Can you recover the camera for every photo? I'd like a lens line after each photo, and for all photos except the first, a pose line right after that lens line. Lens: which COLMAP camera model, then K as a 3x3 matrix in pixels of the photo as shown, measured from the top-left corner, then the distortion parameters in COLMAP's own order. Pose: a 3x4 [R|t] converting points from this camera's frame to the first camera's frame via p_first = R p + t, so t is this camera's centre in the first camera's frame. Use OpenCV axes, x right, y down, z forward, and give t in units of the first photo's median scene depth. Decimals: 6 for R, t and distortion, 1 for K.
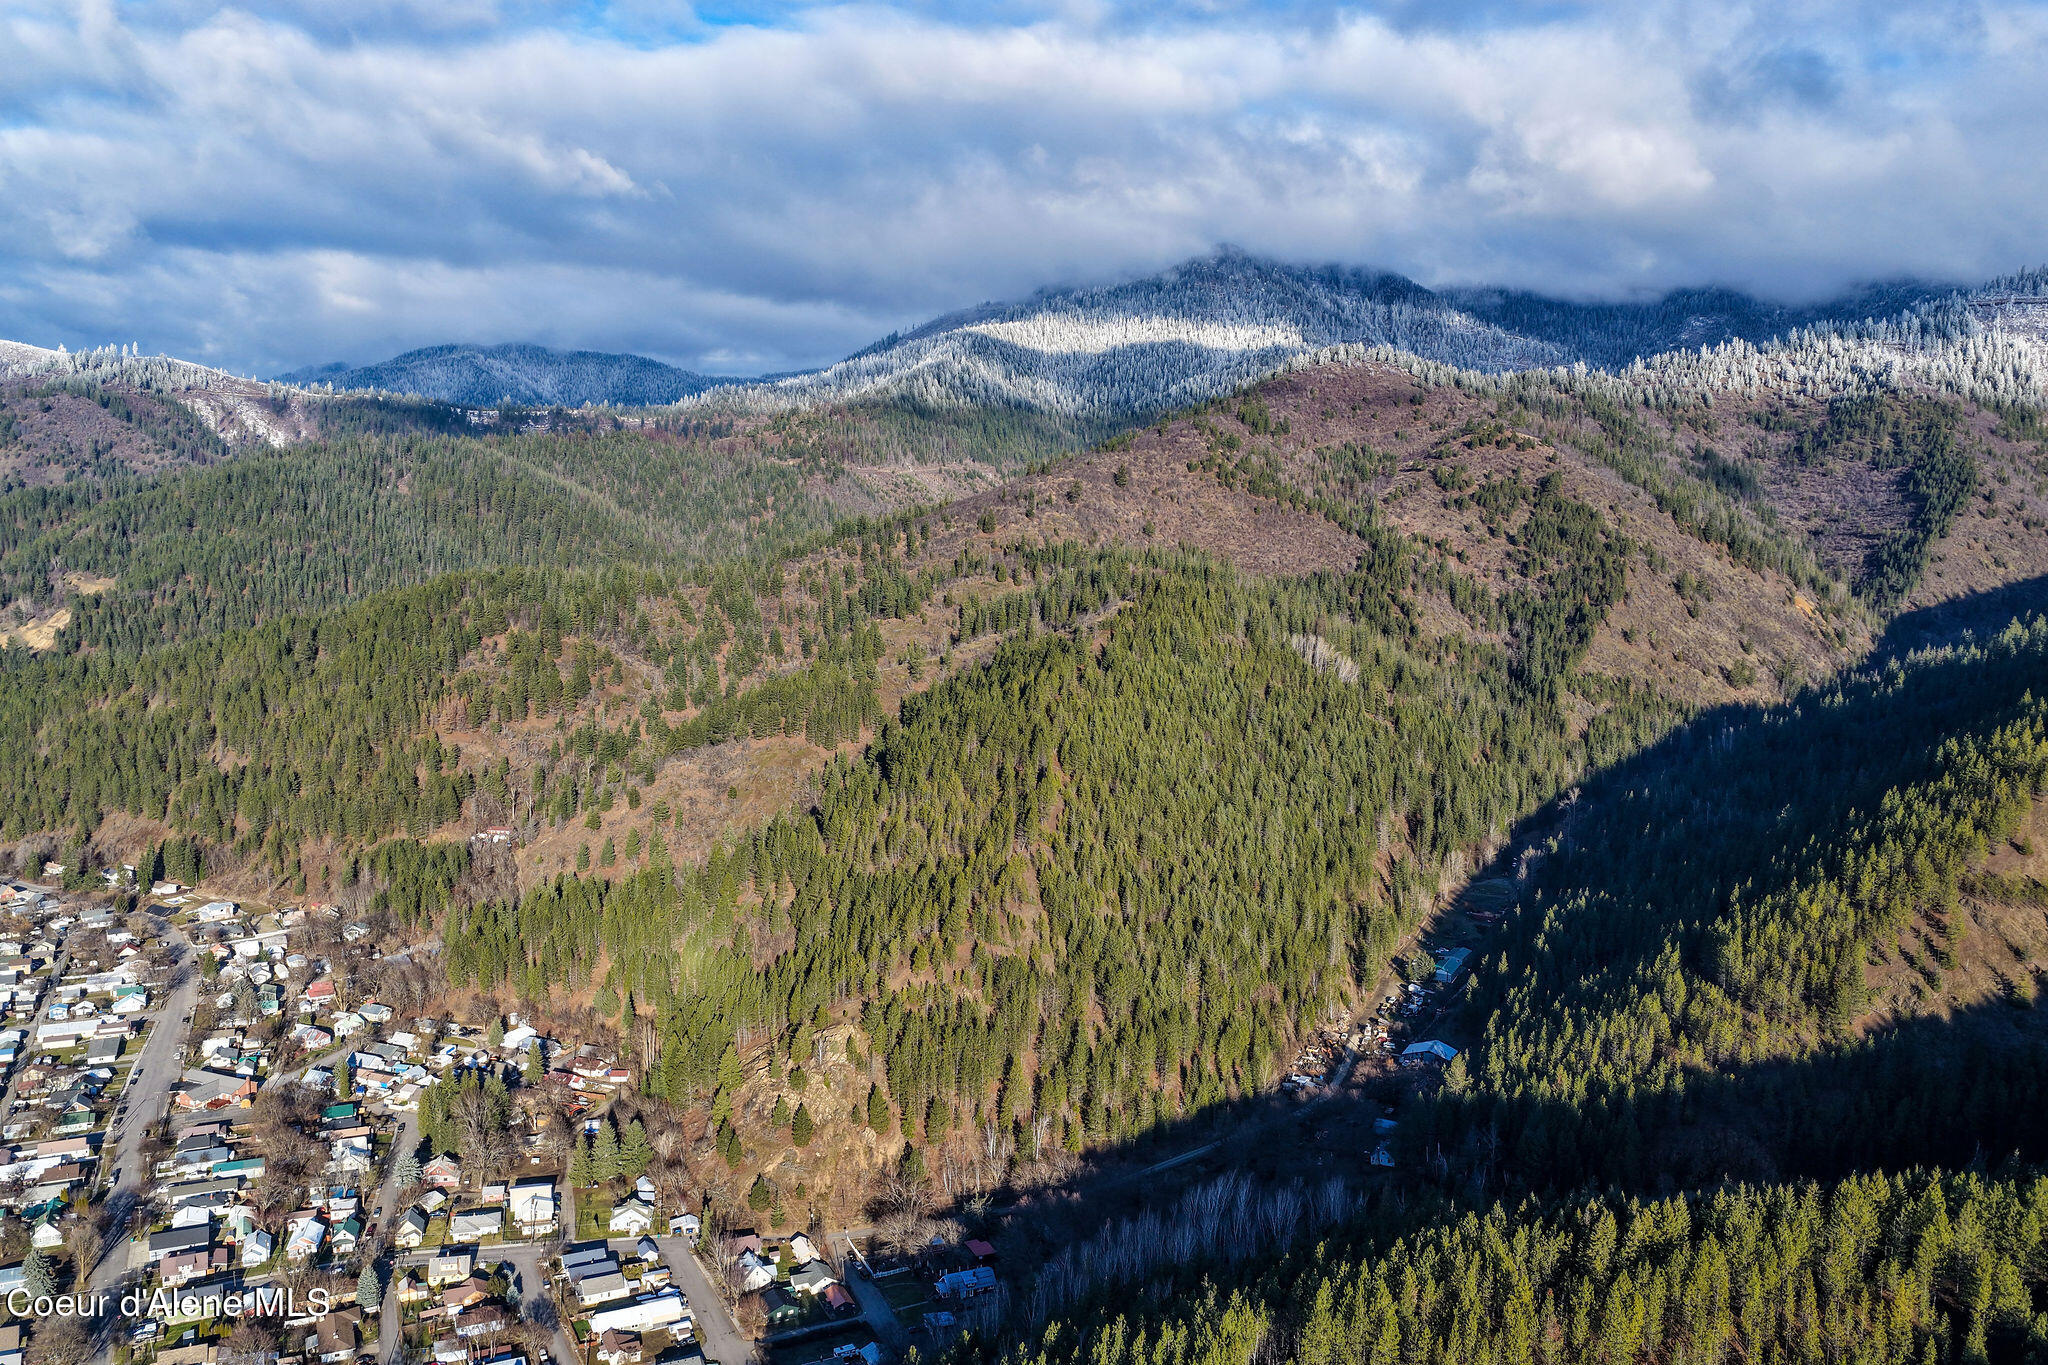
lens RADIAL K [[1687.2, 0, 1031.1], [0, 1687.2, 686.6], [0, 0, 1]] dist [-0.017445, 0.040061]
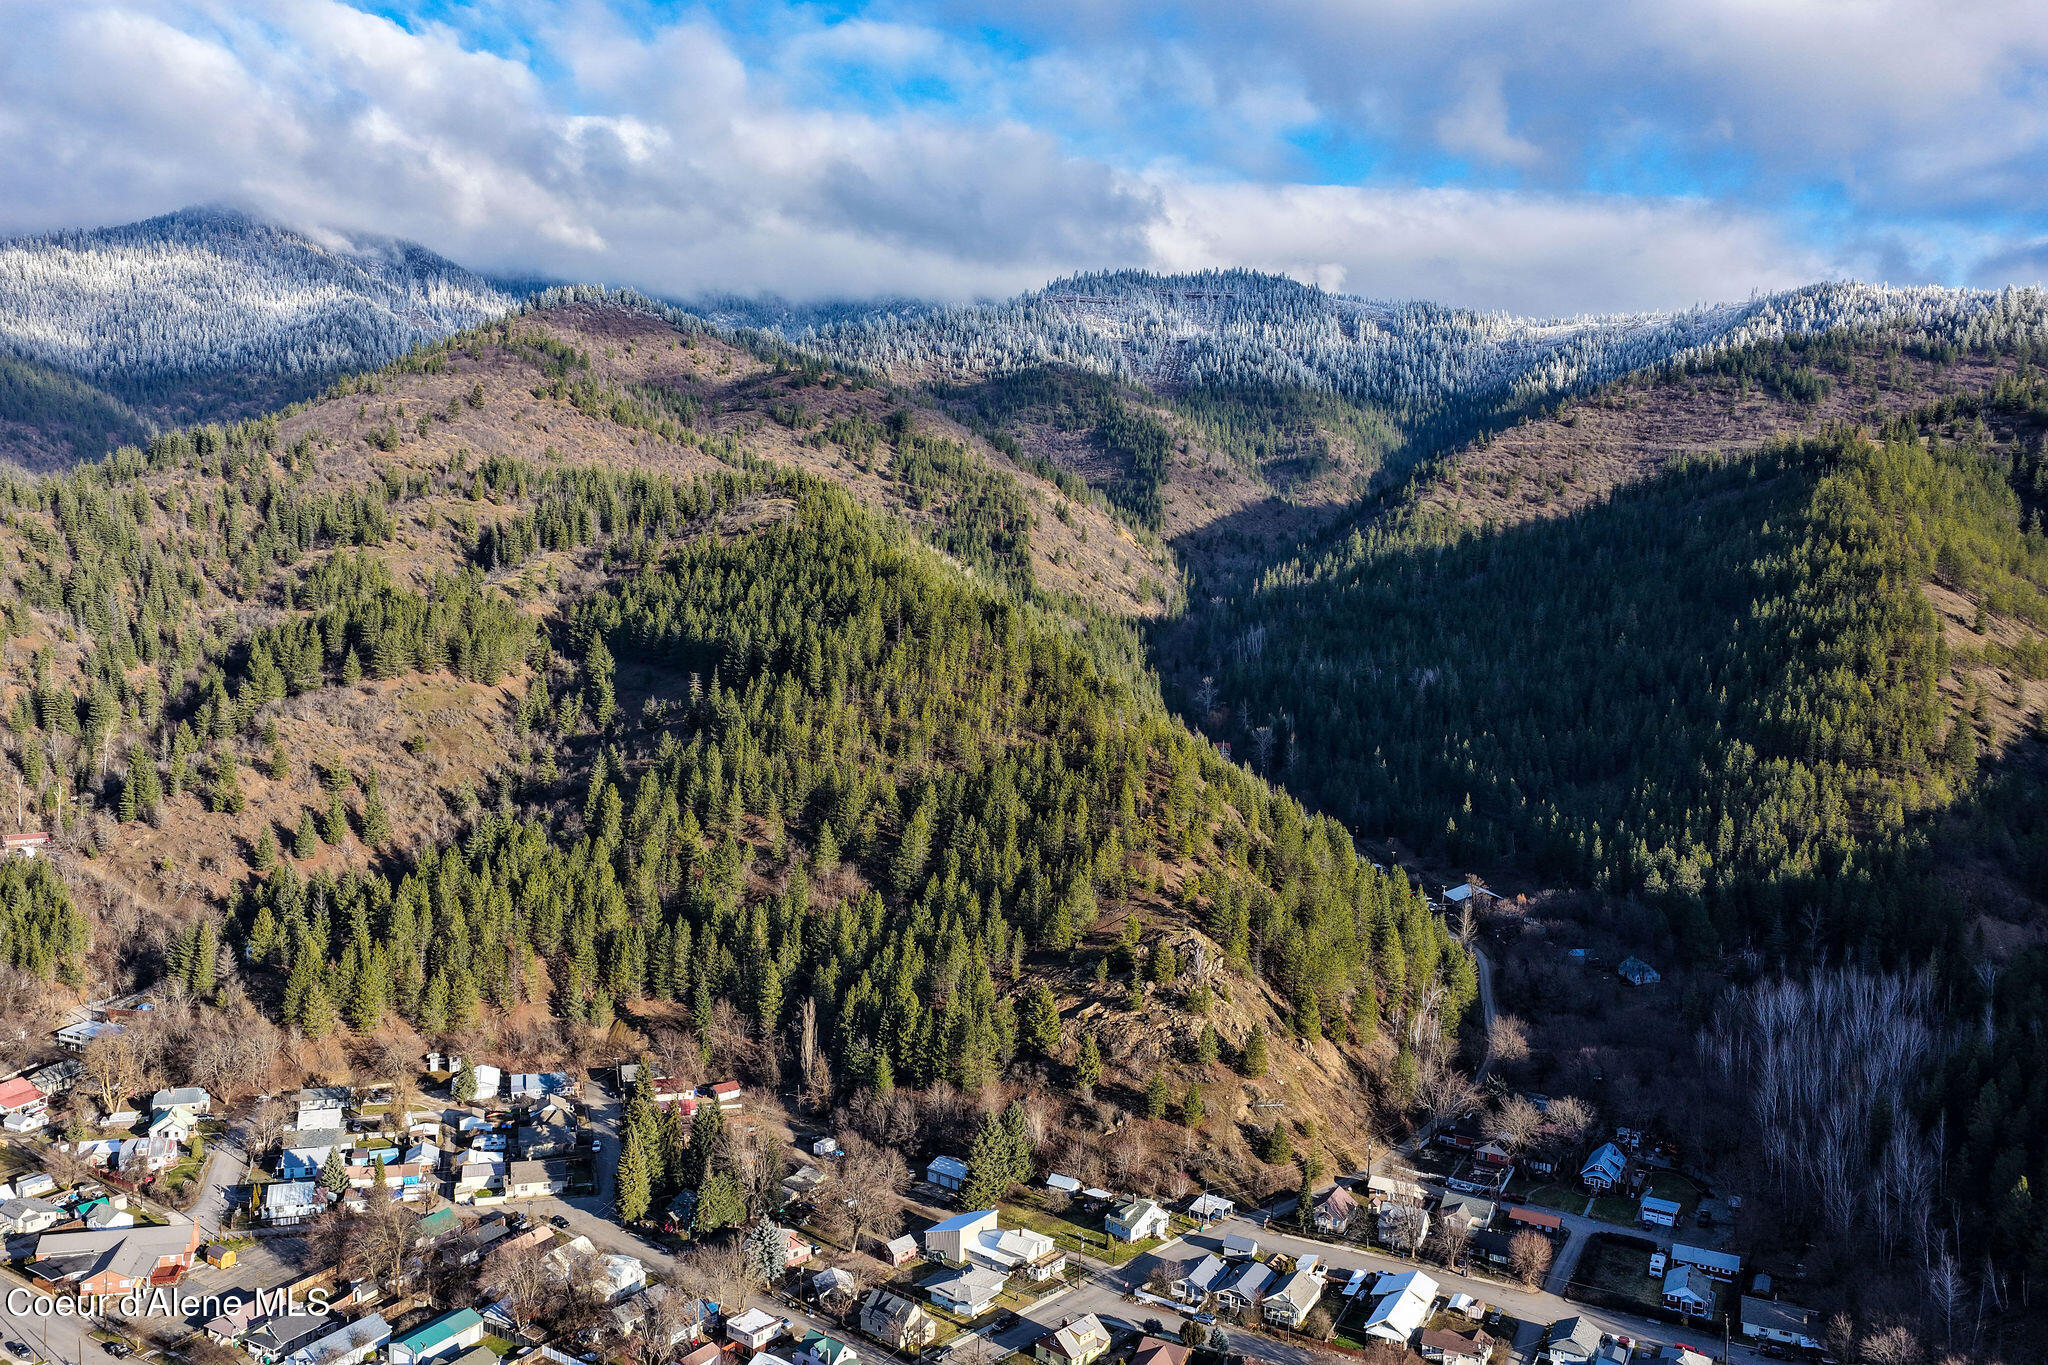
lens RADIAL K [[1687.2, 0, 1036.0], [0, 1687.2, 693.8], [0, 0, 1]] dist [-0.017445, 0.040061]
pose [[0.801167, -0.069460, 0.594396, -0.215401], [0.073456, 0.997145, 0.017516, 0.026394], [-0.593916, 0.029629, 0.803981, 0.144800]]
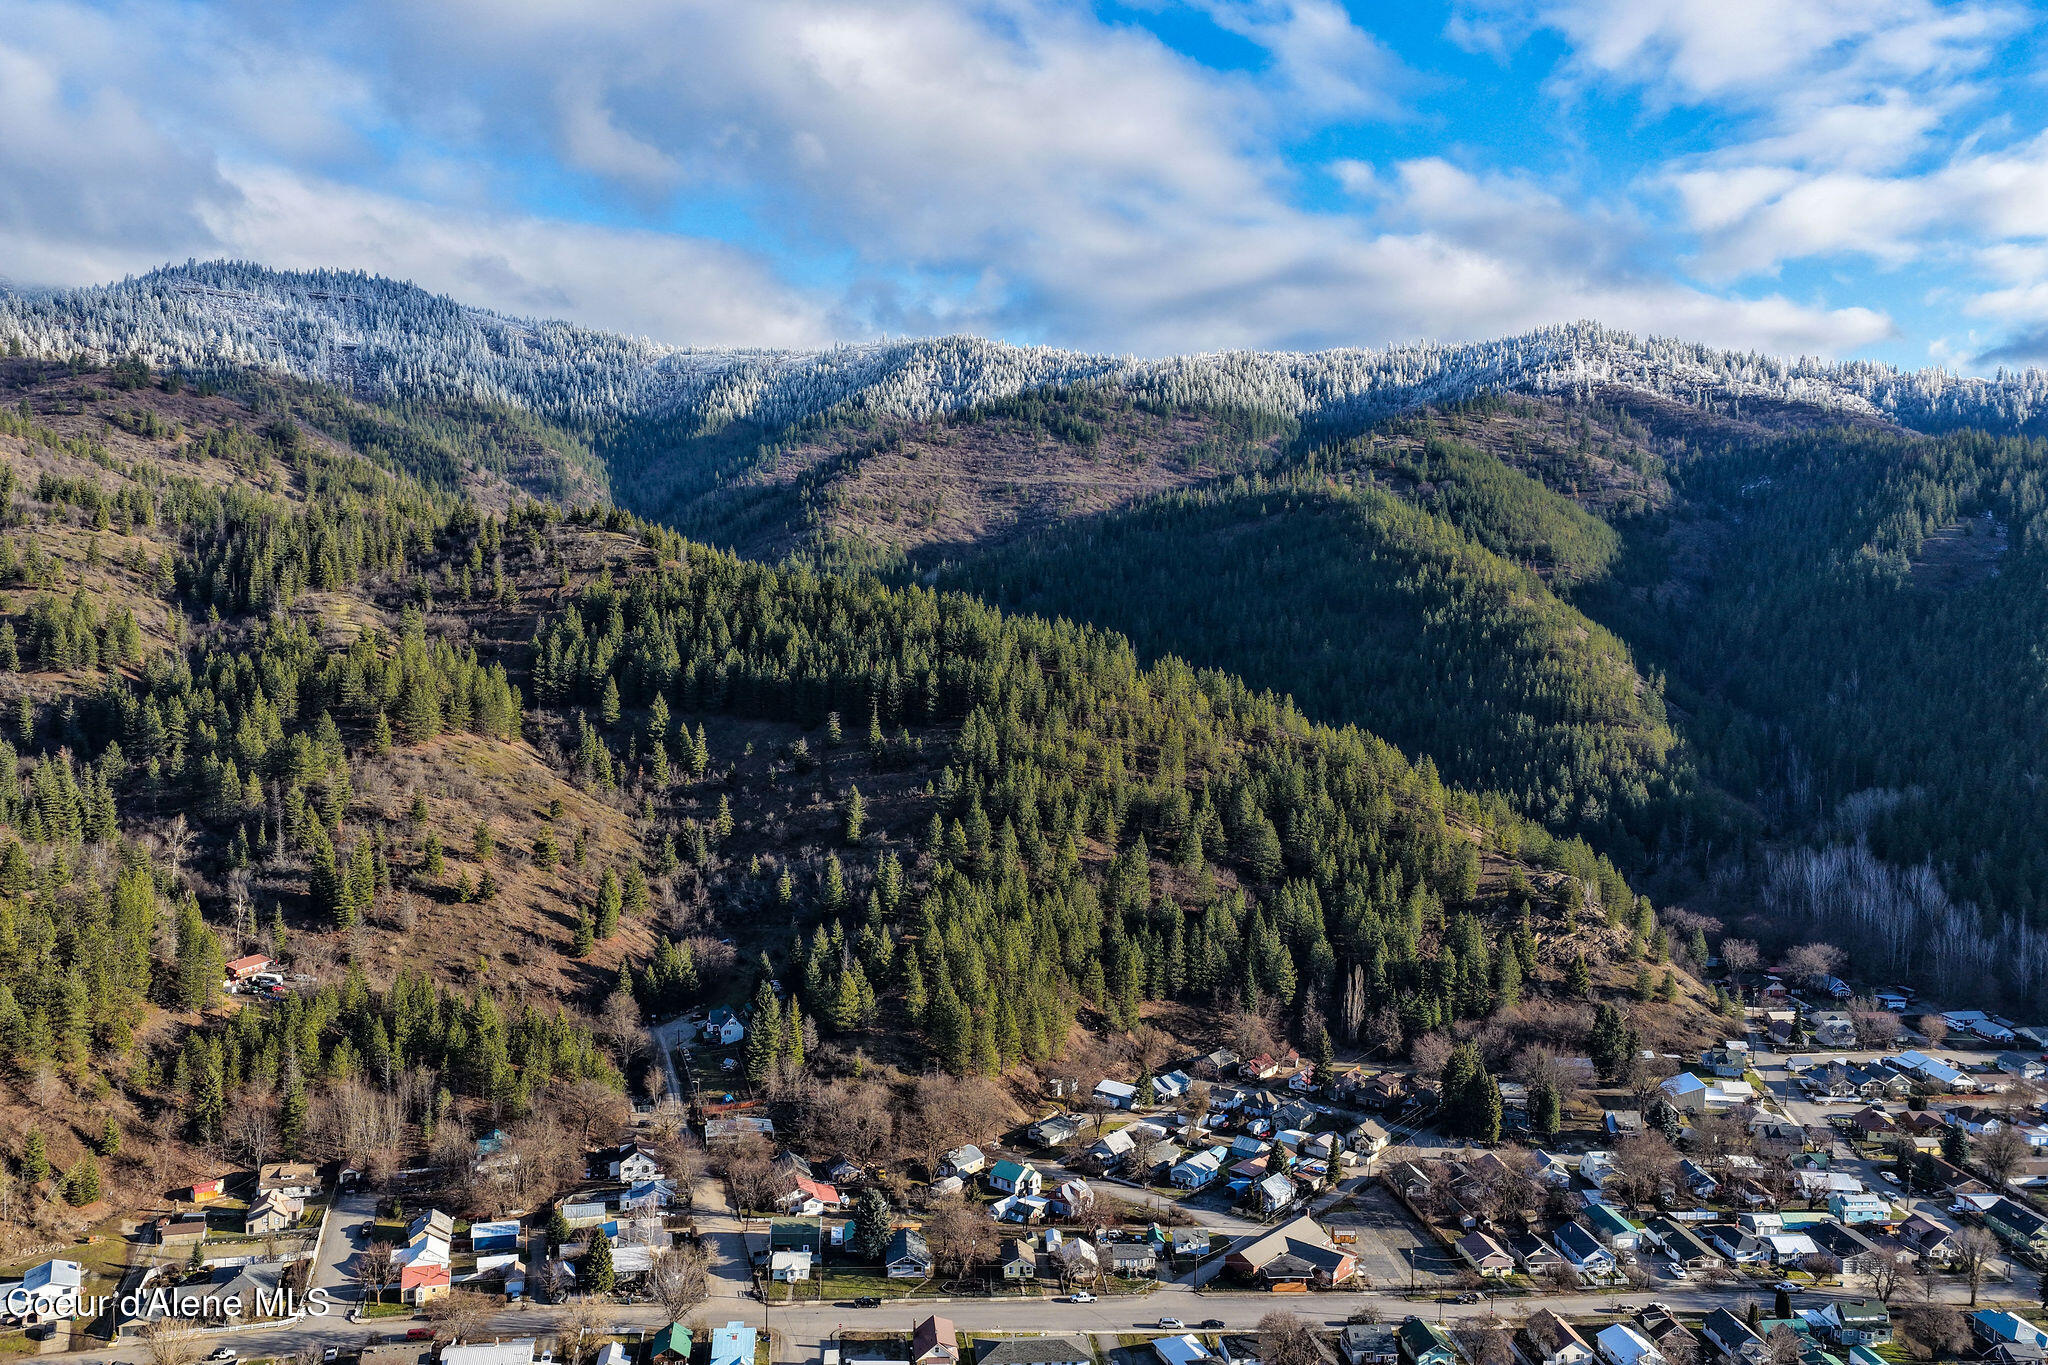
lens RADIAL K [[1687.2, 0, 1047.9], [0, 1687.2, 658.7], [0, 0, 1]] dist [-0.017445, 0.040061]
pose [[0.281248, -0.080347, 0.956266, -0.409384], [0.108454, 0.992766, 0.051516, -0.004806], [-0.953487, 0.089222, 0.287928, 0.343298]]
